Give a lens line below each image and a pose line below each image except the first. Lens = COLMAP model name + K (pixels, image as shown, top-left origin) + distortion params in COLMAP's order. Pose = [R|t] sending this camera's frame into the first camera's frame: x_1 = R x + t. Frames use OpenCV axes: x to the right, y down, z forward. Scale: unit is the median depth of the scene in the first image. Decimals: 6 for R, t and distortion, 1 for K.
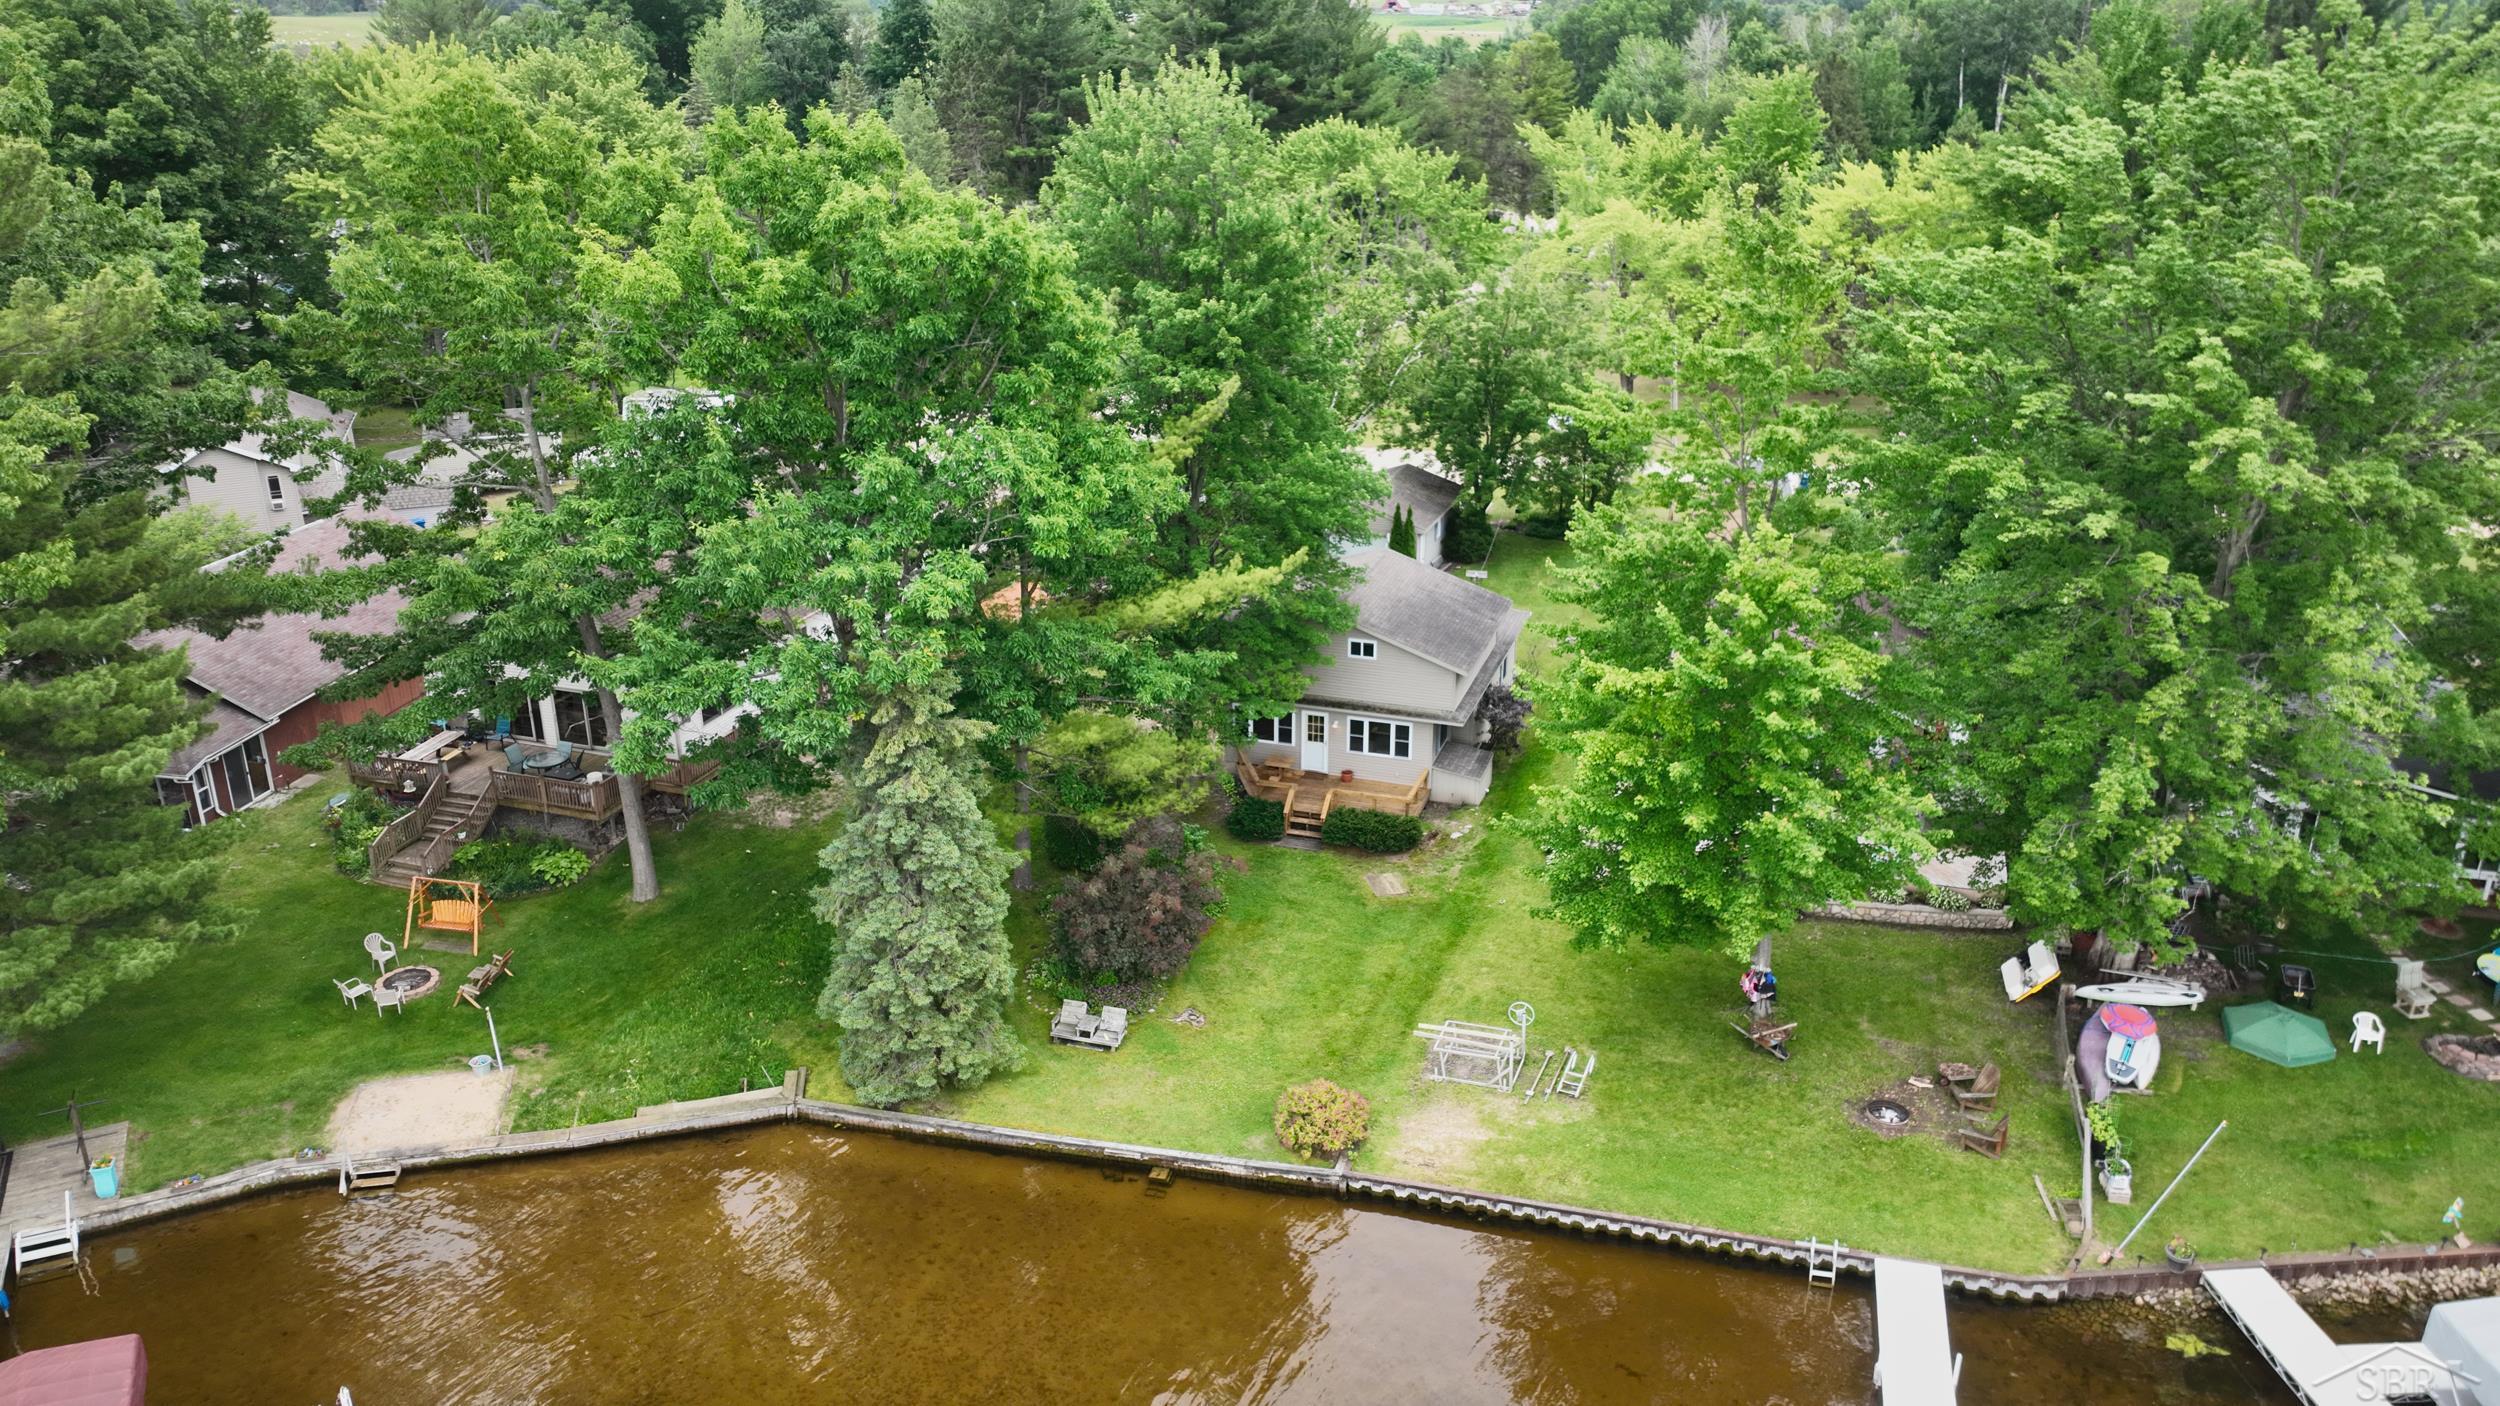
lens RADIAL K [[1794.9, 0, 1267.6], [0, 1794.9, 703.6], [0, 0, 1]] dist [-0.000142, 0.015149]
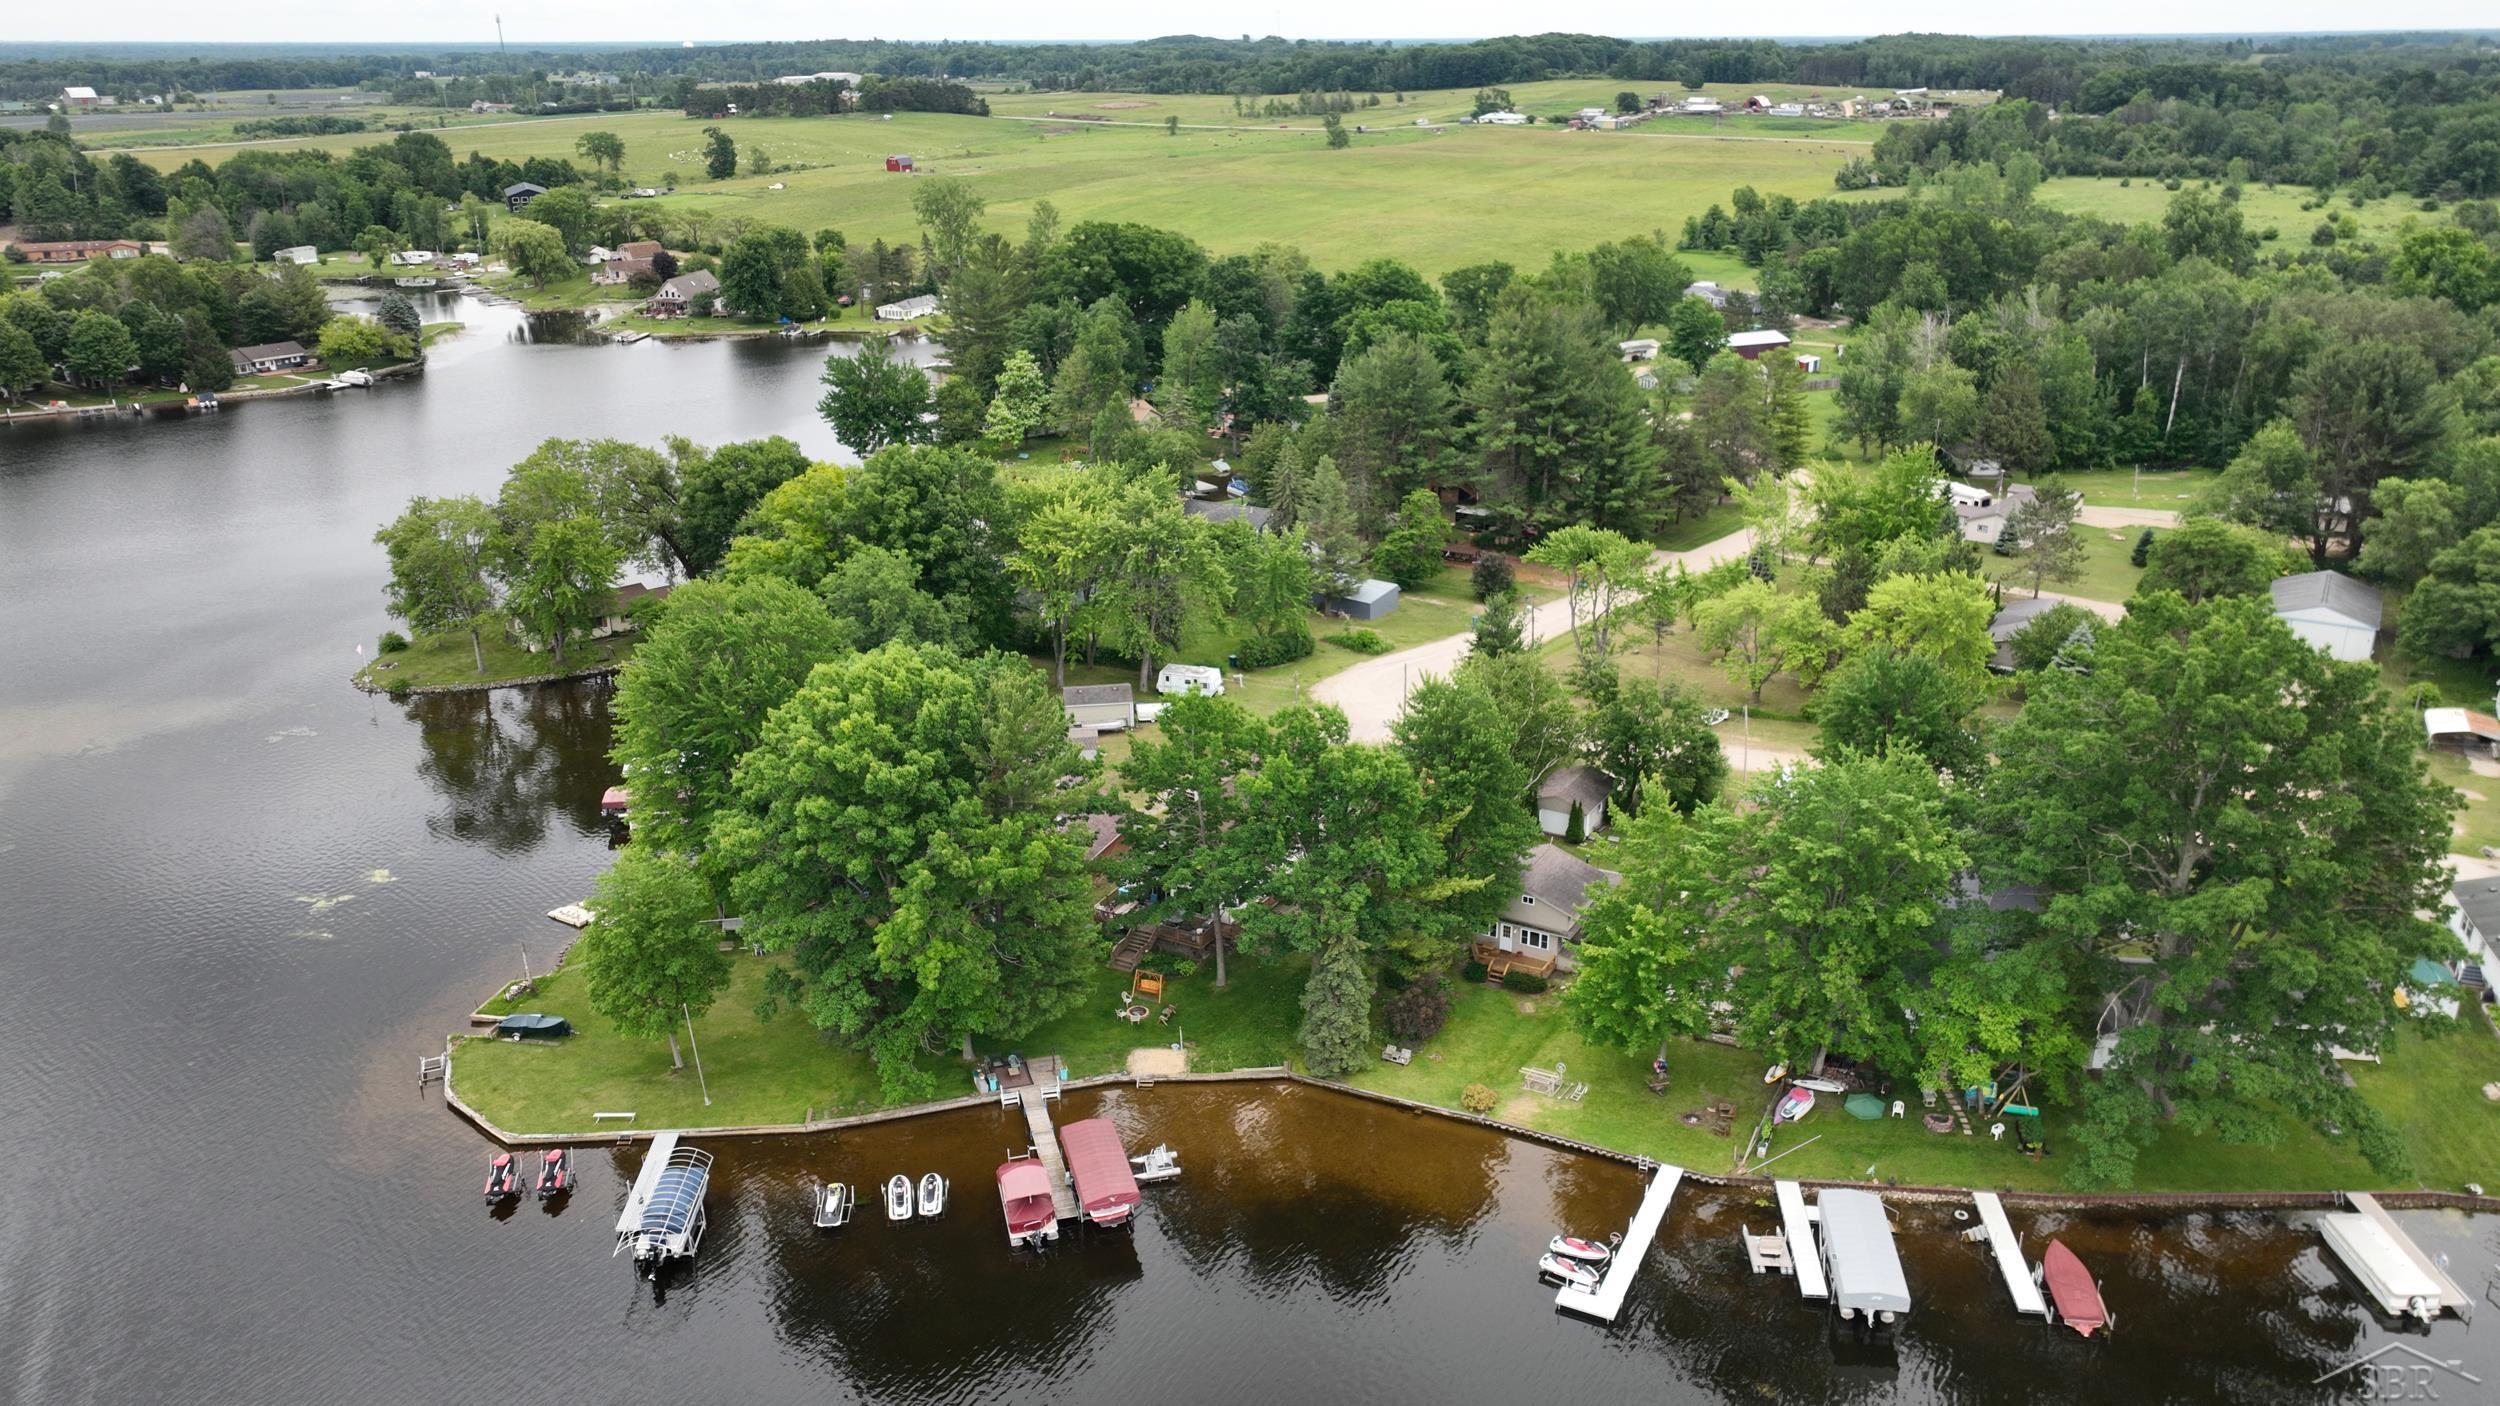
lens RADIAL K [[1794.9, 0, 1260.2], [0, 1794.9, 700.0], [0, 0, 1]] dist [-0.000142, 0.015149]
pose [[0.979960, 0.063665, -0.188747, 0.172980], [-0.066483, 0.997750, -0.008635, -0.312886], [0.187772, 0.021010, 0.981988, -1.677224]]
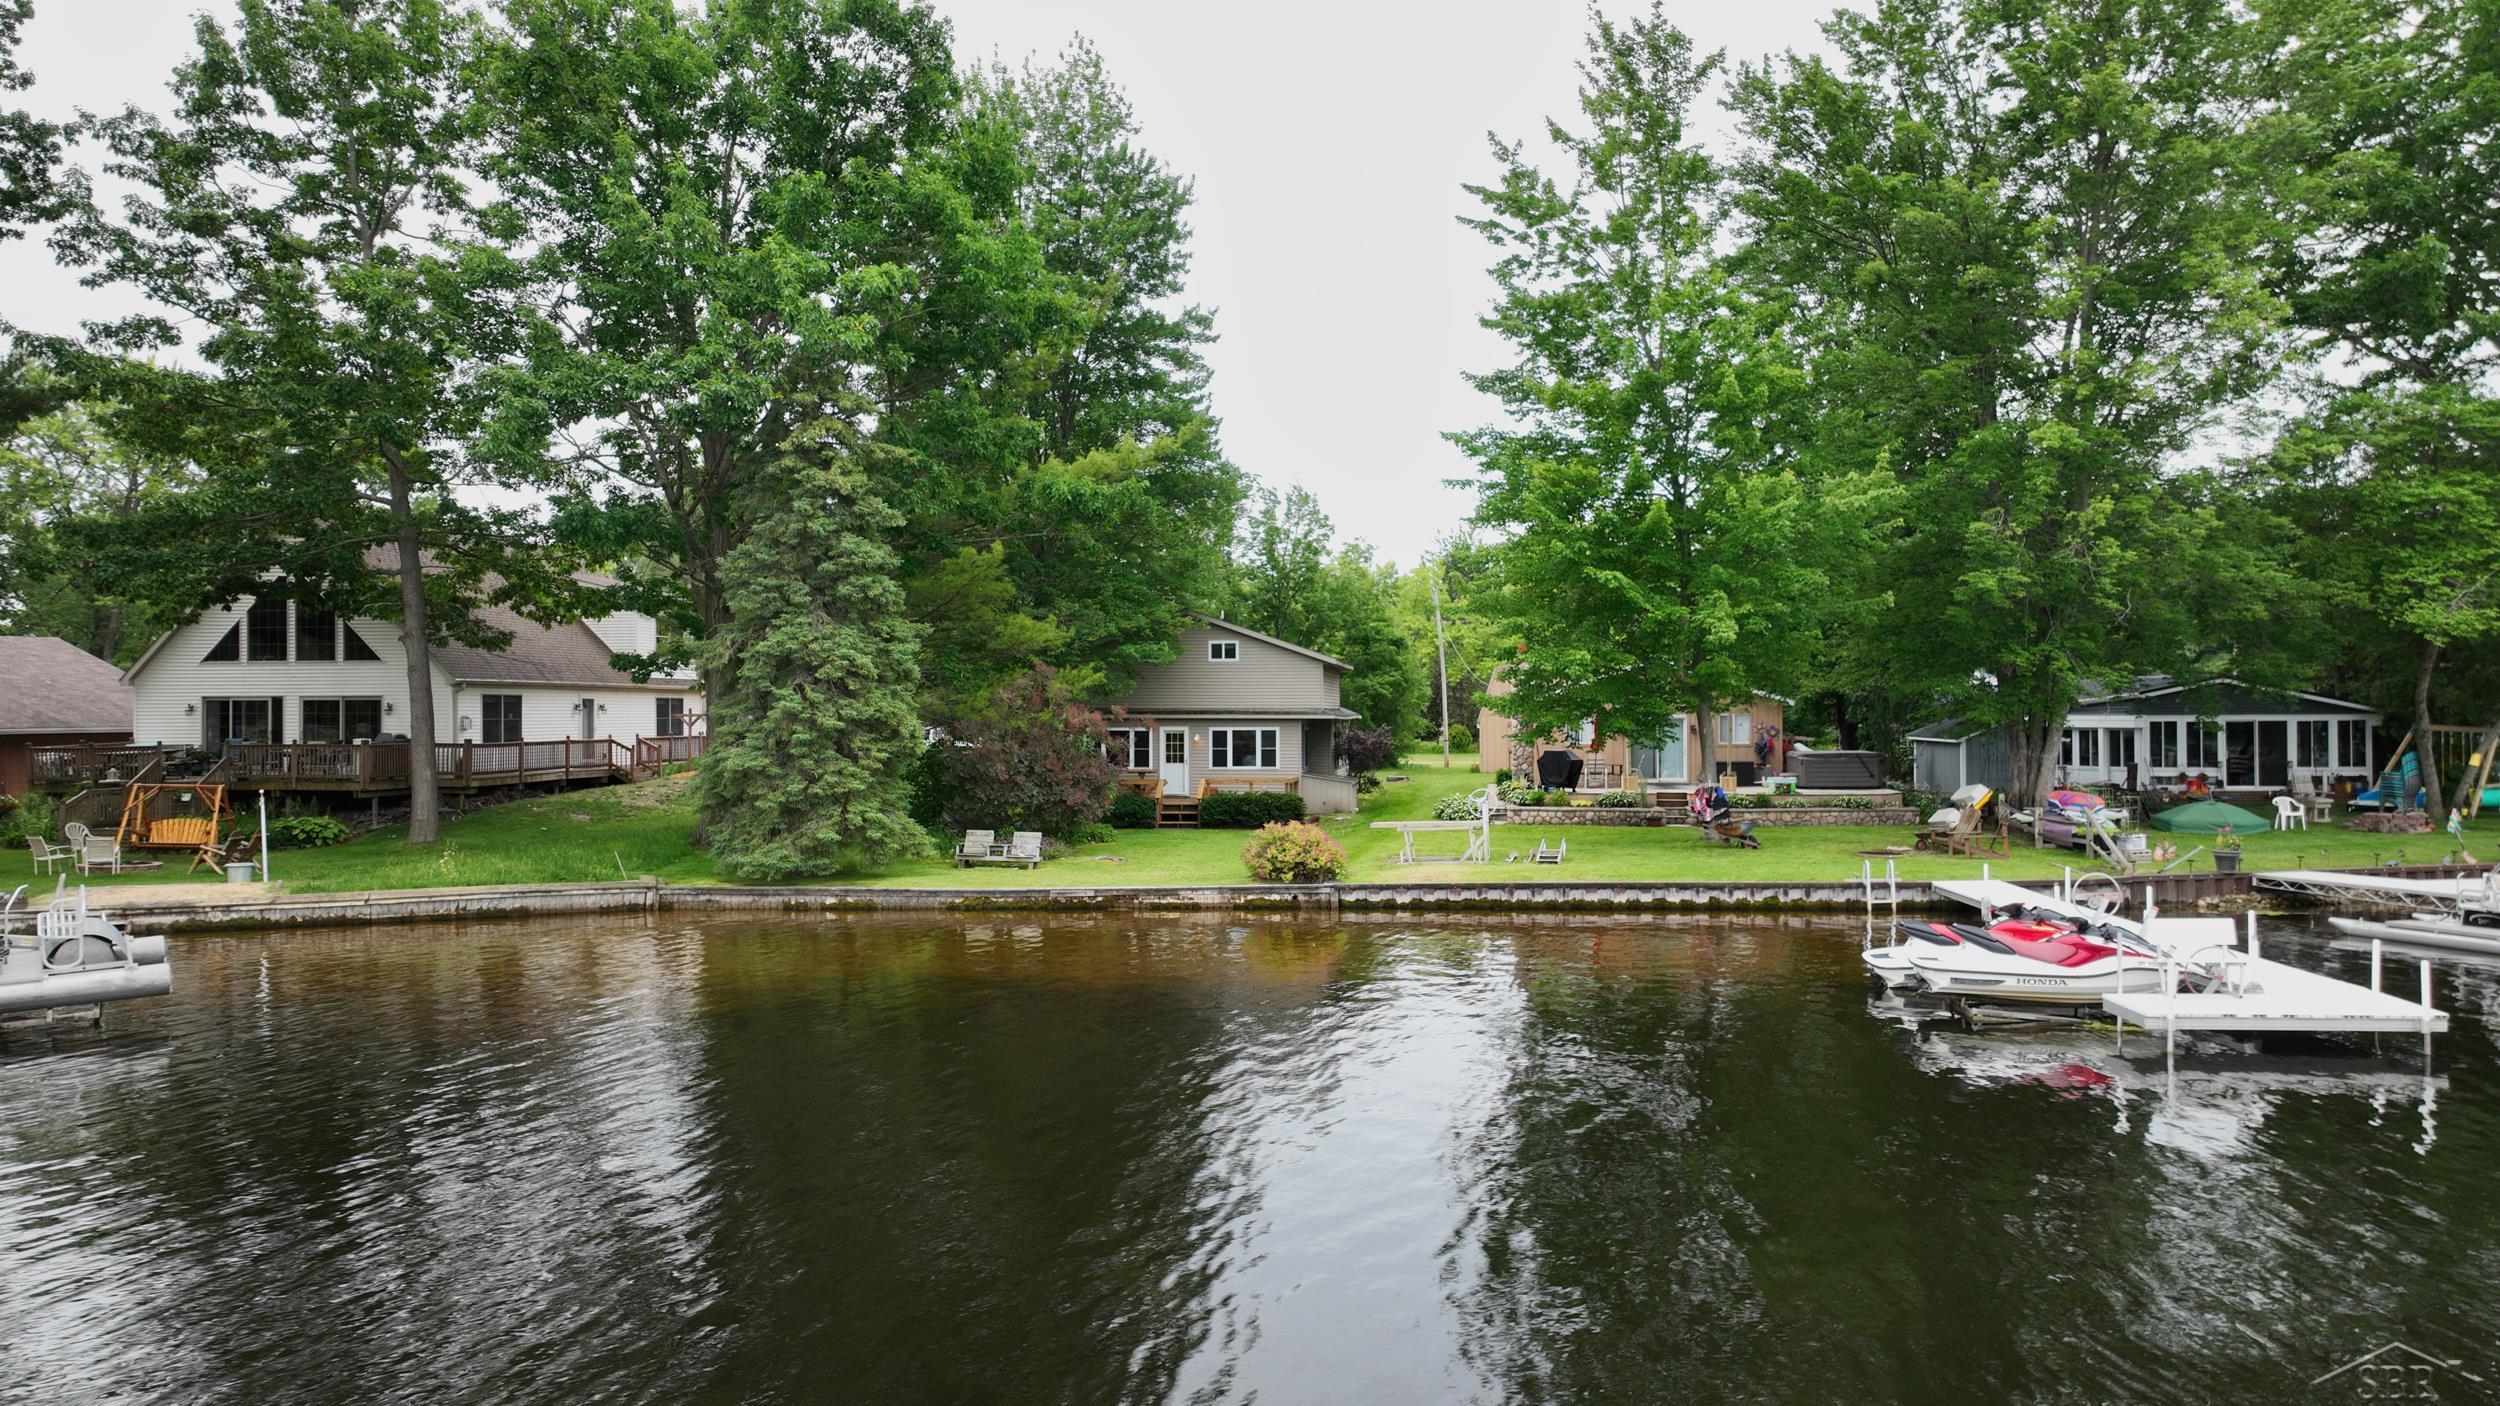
lens RADIAL K [[1794.9, 0, 1263.6], [0, 1794.9, 706.4], [0, 0, 1]] dist [-0.000142, 0.015149]
pose [[0.981195, -0.002781, 0.193000, -0.146767], [0.074502, 0.927868, -0.365391, 0.458469], [-0.178062, 0.372898, 0.910626, 0.167553]]
